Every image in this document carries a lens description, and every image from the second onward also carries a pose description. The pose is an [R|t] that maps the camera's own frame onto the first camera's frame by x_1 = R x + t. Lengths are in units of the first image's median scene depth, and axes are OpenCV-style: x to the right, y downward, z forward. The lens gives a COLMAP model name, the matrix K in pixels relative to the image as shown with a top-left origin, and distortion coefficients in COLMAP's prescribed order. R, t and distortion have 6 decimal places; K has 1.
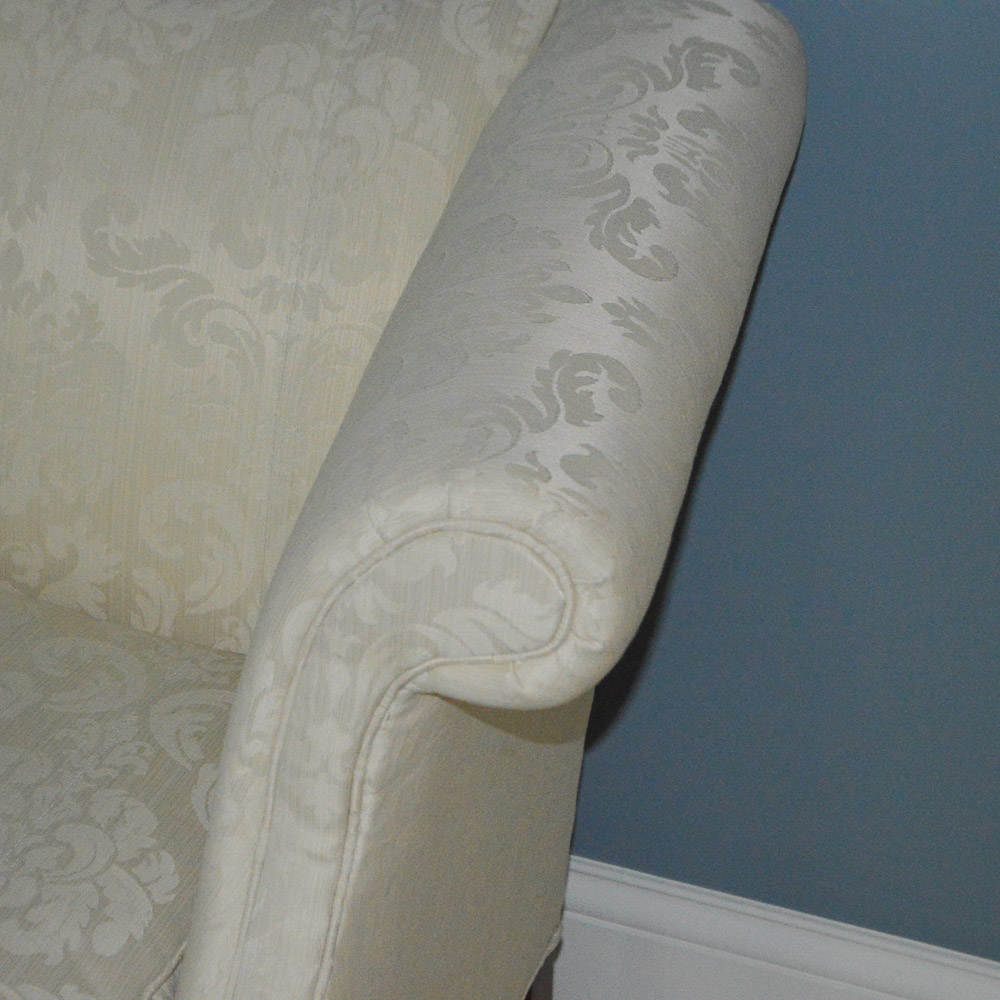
lens RADIAL K [[2855.0, 0, 500.0], [0, 2855.0, 500.0], [0, 0, 1]] dist [0.024700, -1.523036]
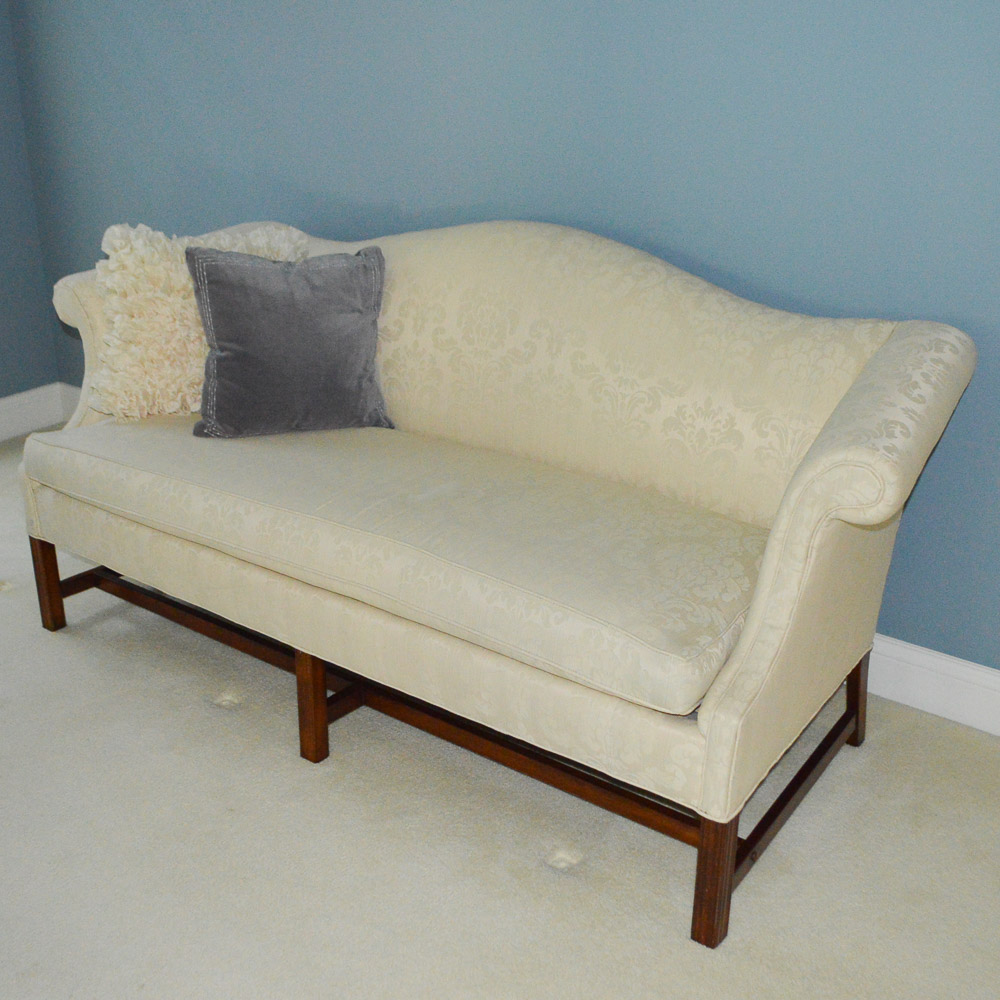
lens RADIAL K [[1210.0, 0, 500.0], [0, 1210.0, 500.0], [0, 0, 1]] dist [-0.012765, -0.184218]
pose [[0.953171, 0.068284, -0.294622, 0.012877], [-0.099883, 0.990591, -0.093558, 0.194462], [0.285461, 0.118604, 0.951023, -0.377086]]
